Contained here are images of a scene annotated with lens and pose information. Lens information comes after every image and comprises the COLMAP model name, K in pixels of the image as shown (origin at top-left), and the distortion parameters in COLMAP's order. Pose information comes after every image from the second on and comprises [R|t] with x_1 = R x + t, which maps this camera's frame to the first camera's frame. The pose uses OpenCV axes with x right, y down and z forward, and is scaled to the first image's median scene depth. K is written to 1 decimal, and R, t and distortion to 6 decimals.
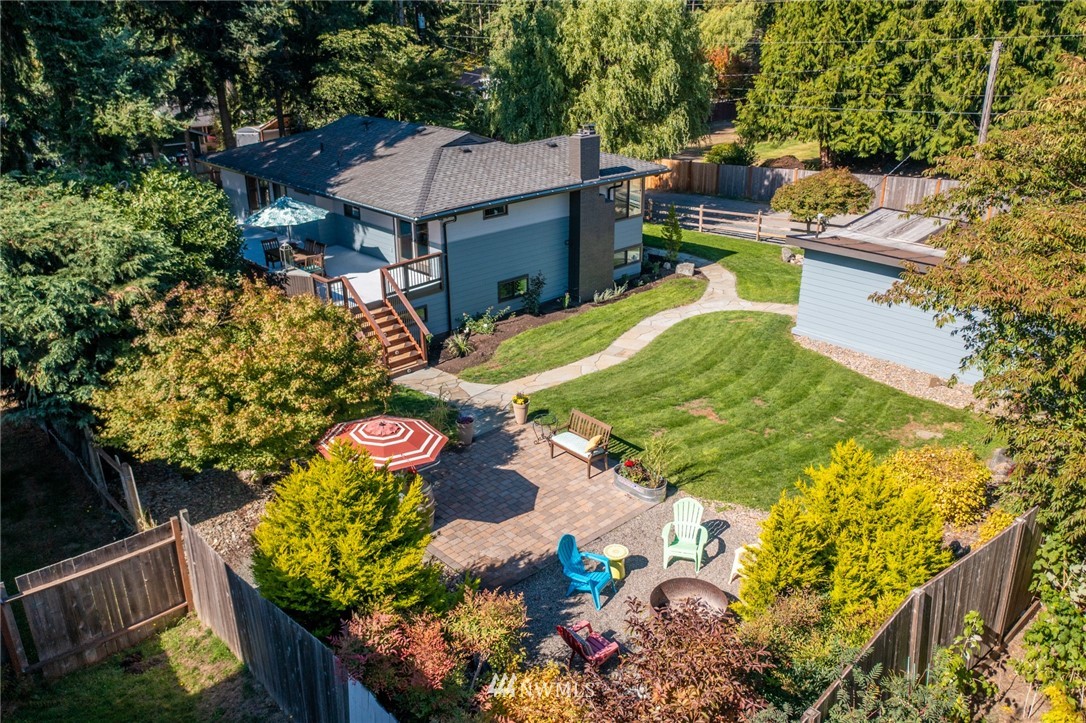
lens RADIAL K [[841.3, 0, 543.0], [0, 841.3, 375.2], [0, 0, 1]] dist [0.000050, -0.000208]
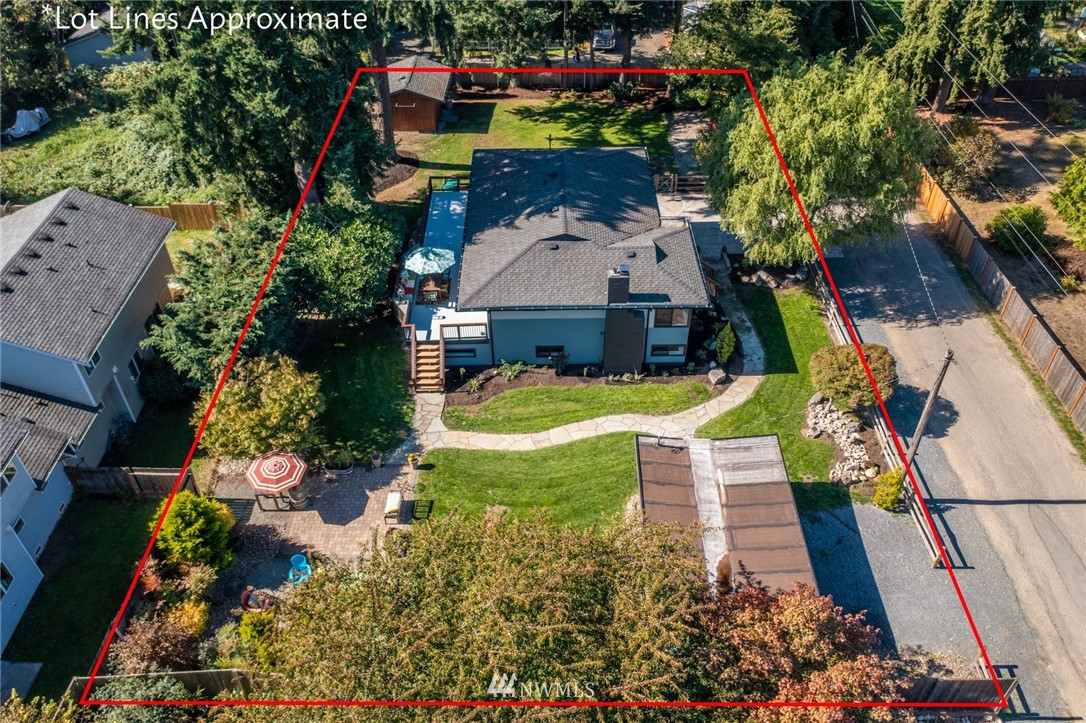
lens RADIAL K [[841.3, 0, 543.0], [0, 841.3, 375.2], [0, 0, 1]] dist [0.000050, -0.000208]
pose [[0.738657, 0.457399, -0.495149, 0.743429], [-0.272588, 0.874498, 0.401185, -0.693918], [0.616508, -0.161366, 0.770635, -0.131626]]
